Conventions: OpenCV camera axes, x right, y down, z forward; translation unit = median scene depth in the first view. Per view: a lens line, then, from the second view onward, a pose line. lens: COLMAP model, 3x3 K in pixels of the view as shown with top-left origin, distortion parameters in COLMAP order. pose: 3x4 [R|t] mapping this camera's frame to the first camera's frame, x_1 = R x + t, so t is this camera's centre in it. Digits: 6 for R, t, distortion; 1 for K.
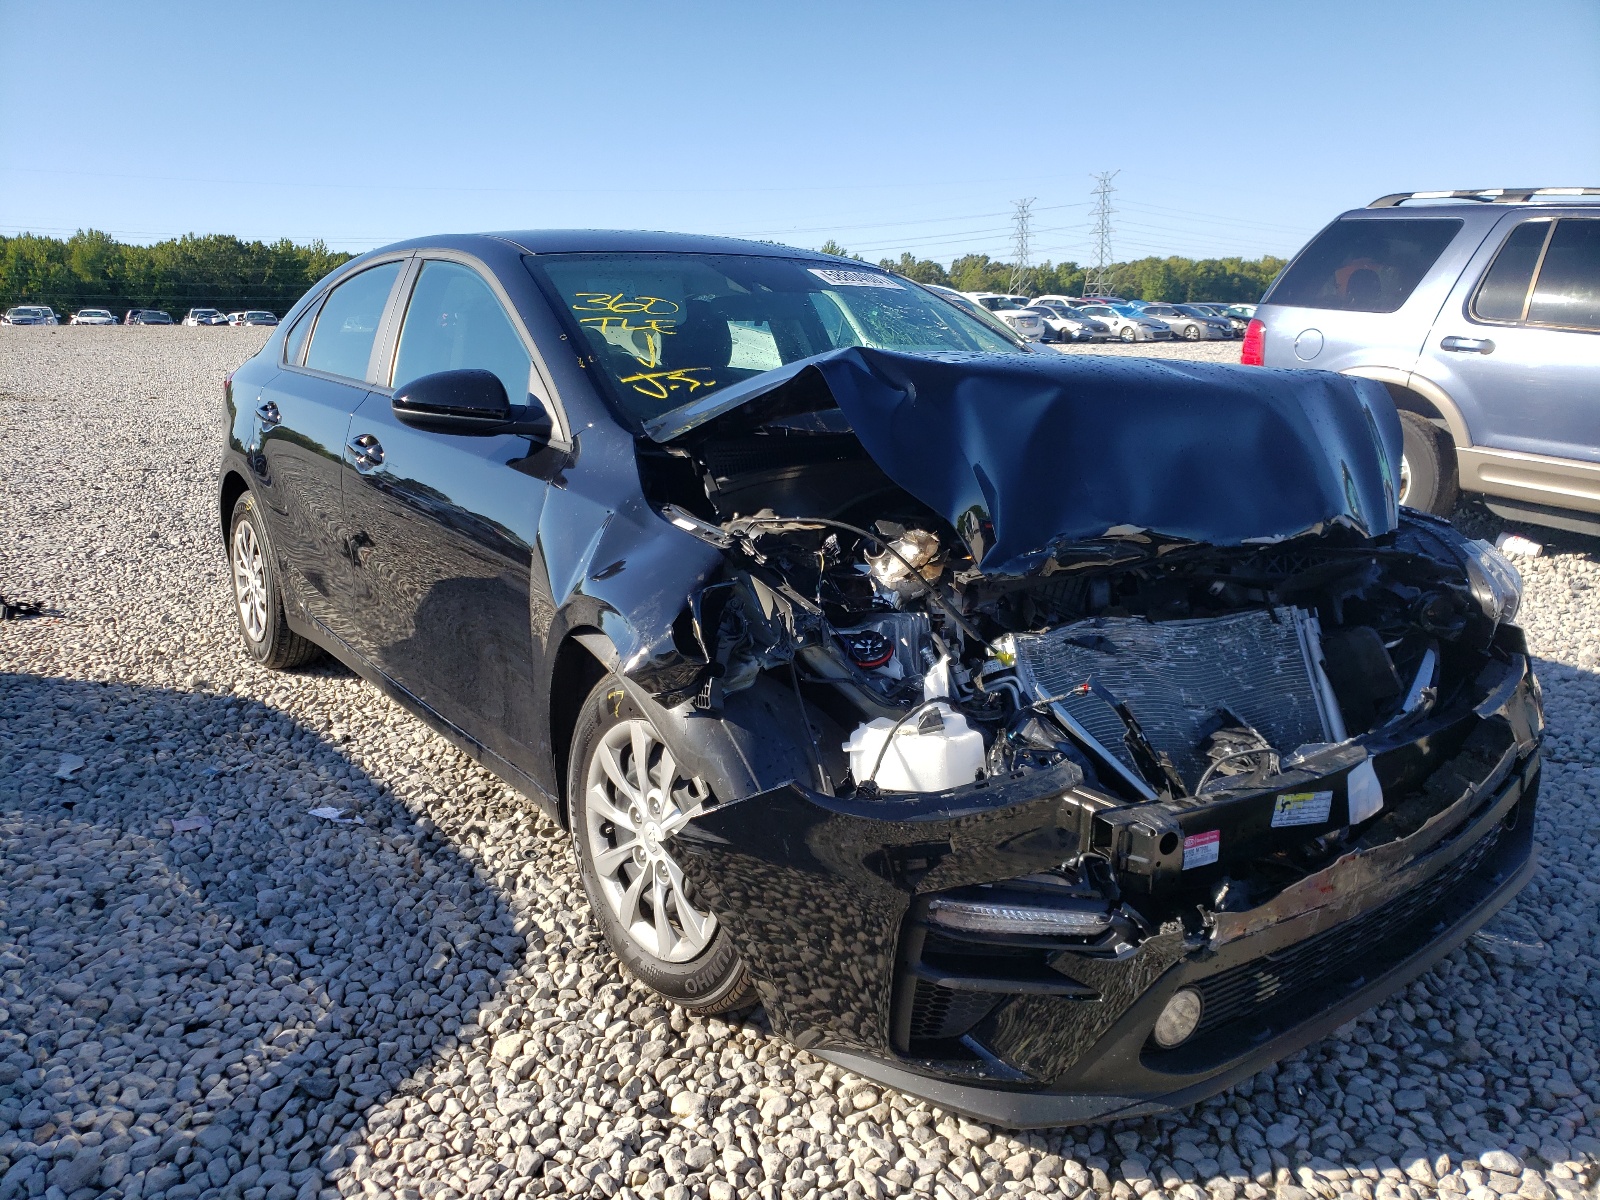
lens RADIAL K [[1205.1, 0, 800.0], [0, 1205.1, 600.0], [0, 0, 1]] dist [-0.026660, 0.001754]
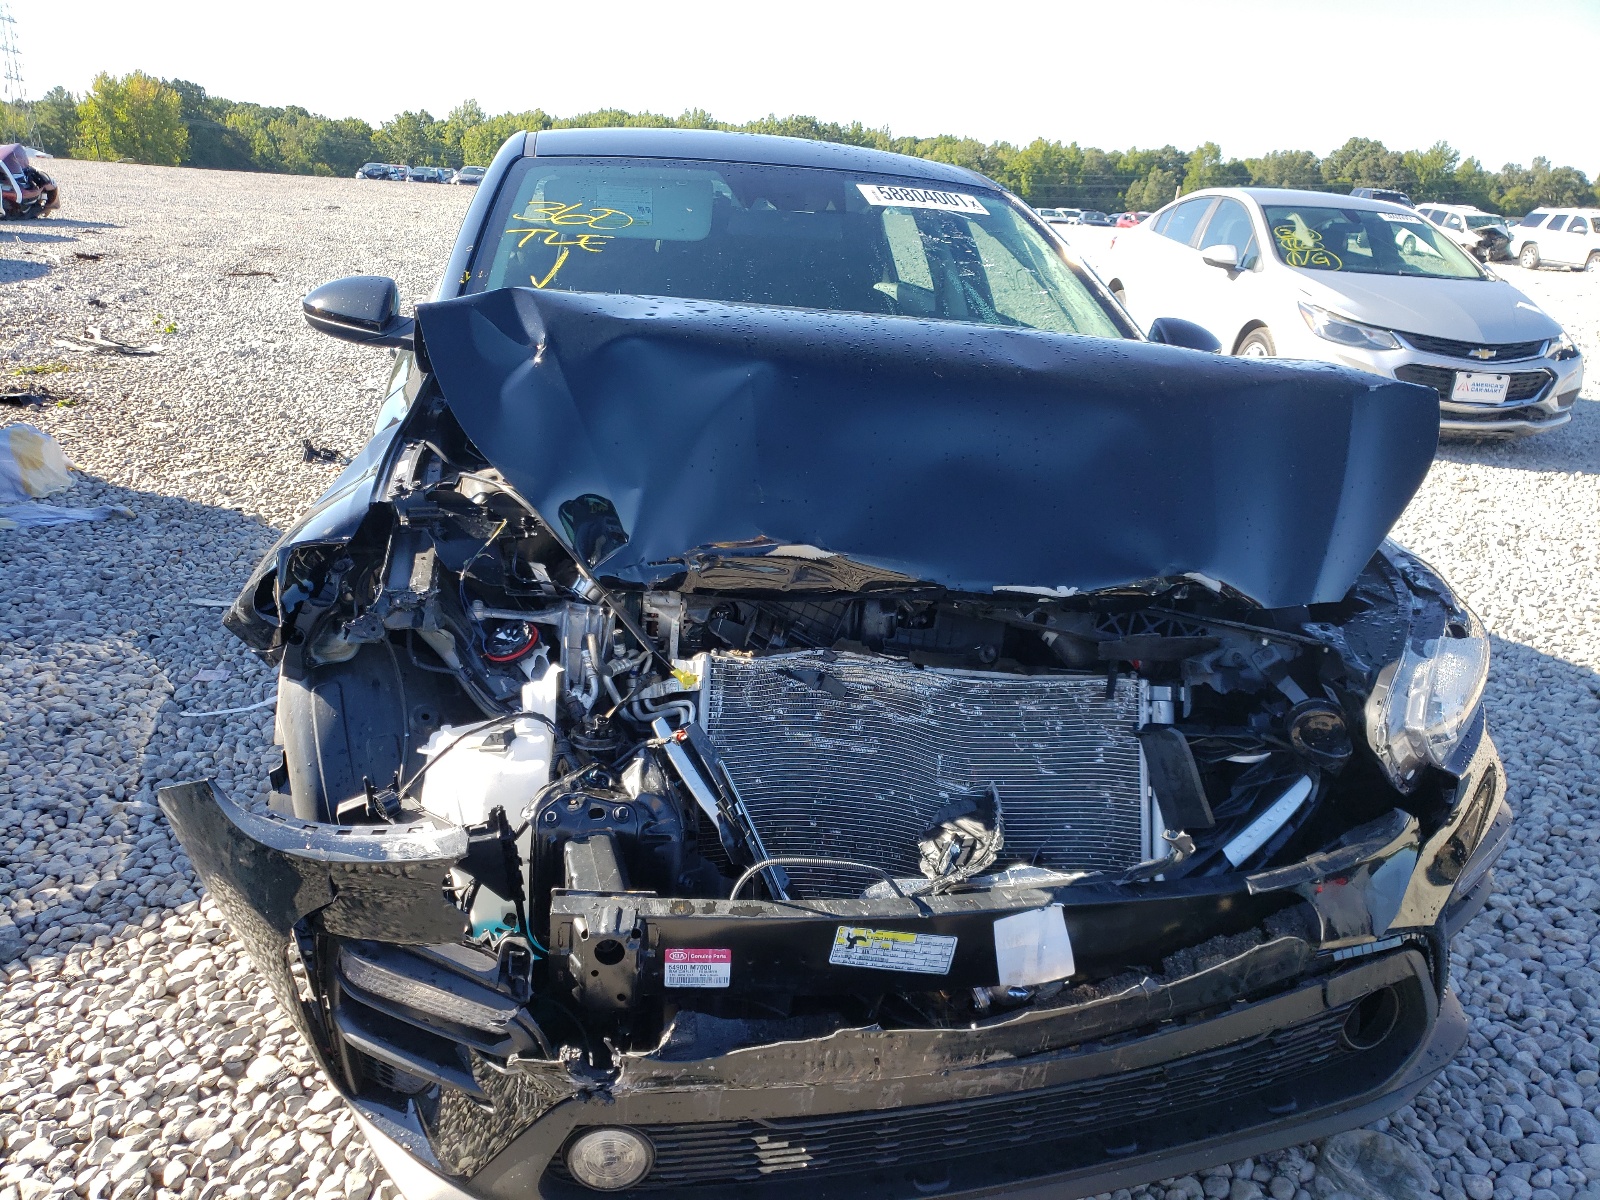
lens RADIAL K [[1222.9, 0, 800.0], [0, 1222.9, 600.0], [0, 0, 1]] dist [-0.003020, -0.002526]
pose [[0.924502, 0.171148, -0.340595, 0.546689], [-0.144993, 0.984262, 0.101023, -0.107251], [0.352524, -0.044012, 0.934767, 0.239535]]
